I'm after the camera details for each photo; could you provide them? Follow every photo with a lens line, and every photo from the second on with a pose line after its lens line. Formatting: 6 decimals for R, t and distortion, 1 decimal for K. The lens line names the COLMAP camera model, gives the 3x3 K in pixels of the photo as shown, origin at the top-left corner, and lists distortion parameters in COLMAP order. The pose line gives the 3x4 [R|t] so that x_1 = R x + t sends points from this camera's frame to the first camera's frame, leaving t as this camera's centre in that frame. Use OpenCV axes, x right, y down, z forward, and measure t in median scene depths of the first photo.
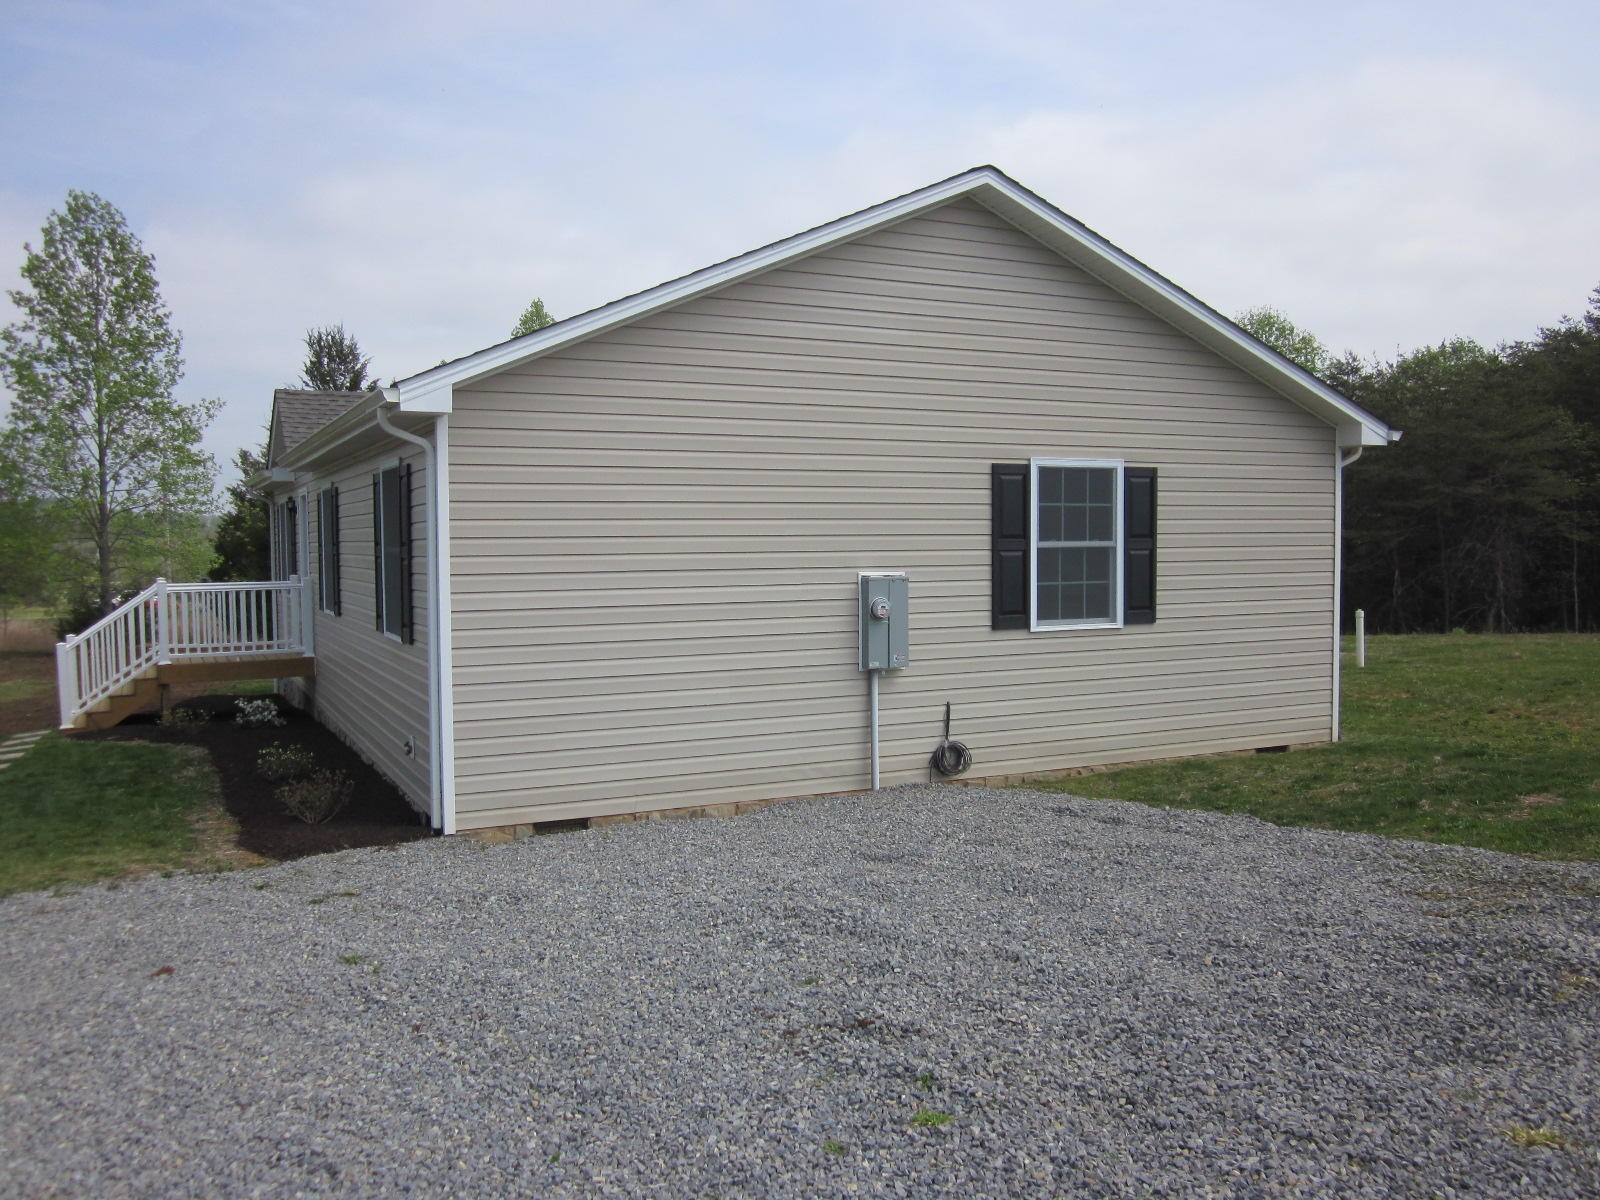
lens RADIAL K [[1338.4, 0, 798.0], [0, 1338.4, 602.4], [0, 0, 1]] dist [-0.055129, 0.034555]
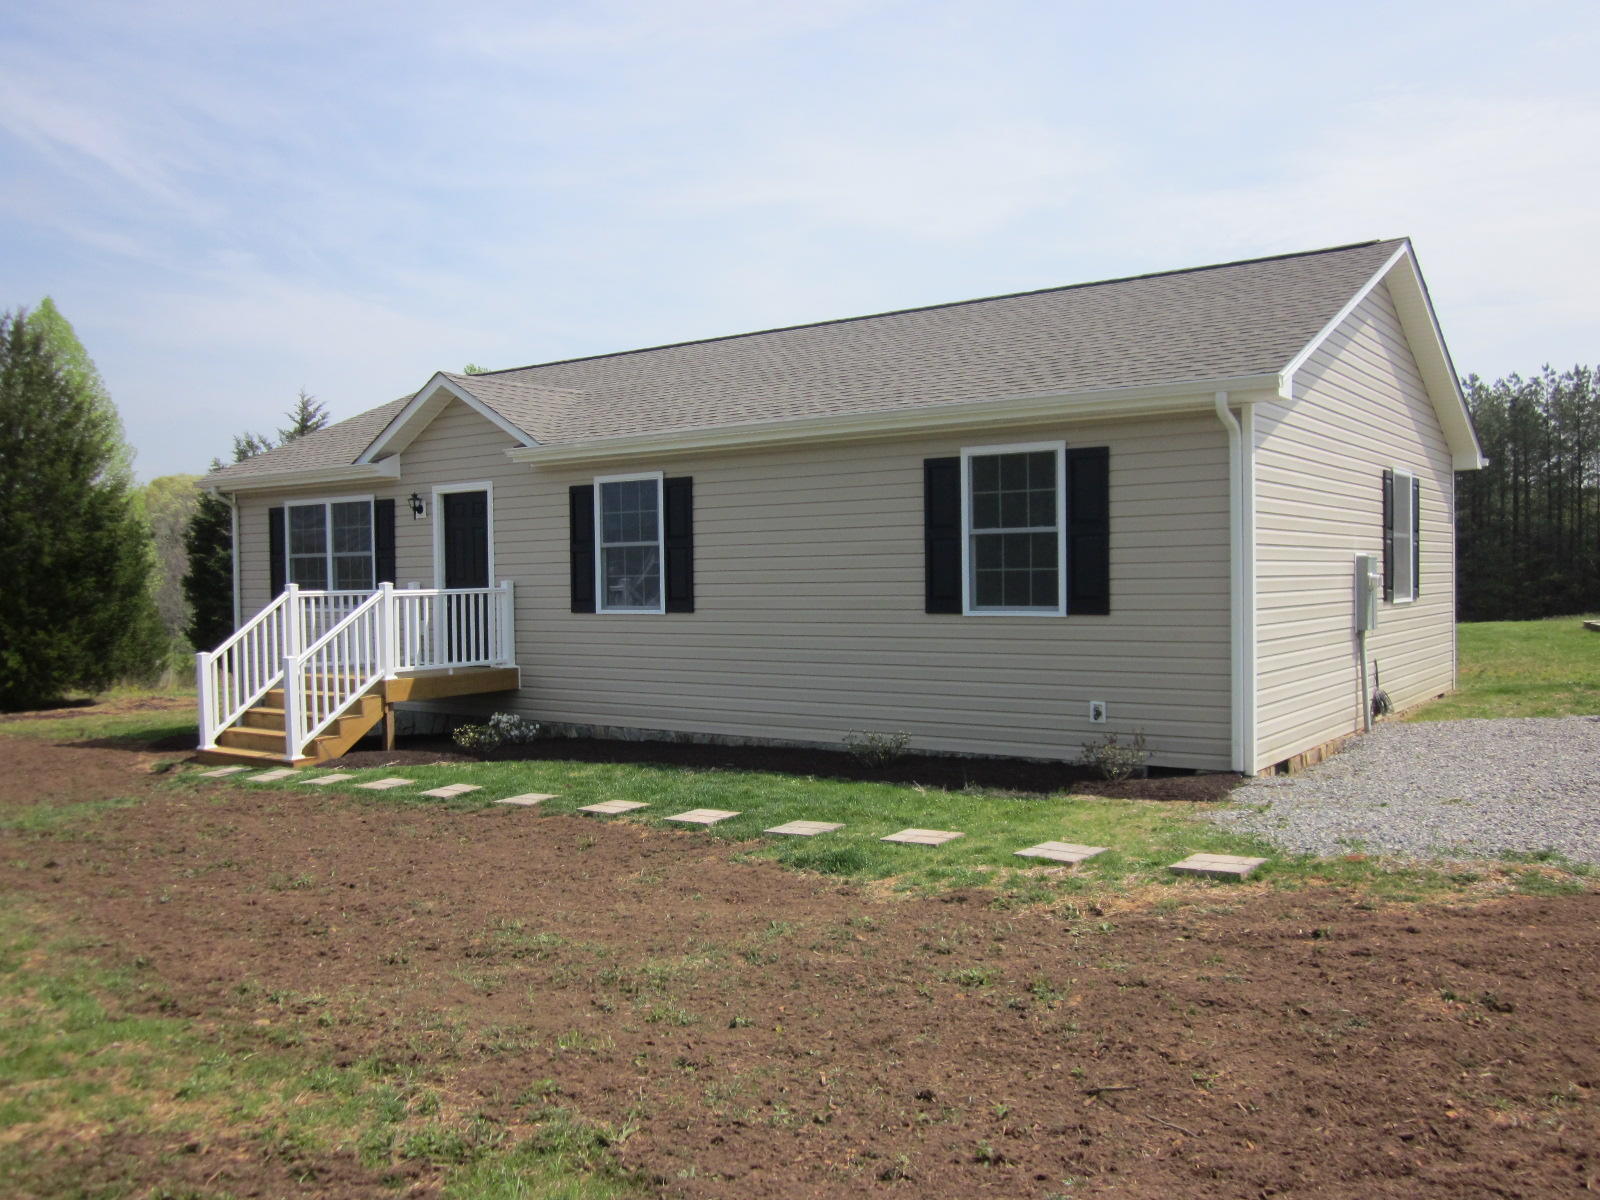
lens RADIAL K [[1327.8, 0, 793.9], [0, 1327.8, 601.4], [0, 0, 1]] dist [-0.030052, -0.011804]
pose [[0.878540, -0.013001, 0.477492, -0.944796], [0.029649, 0.999186, -0.027346, 0.038775], [-0.476748, 0.038182, 0.878210, 0.167395]]
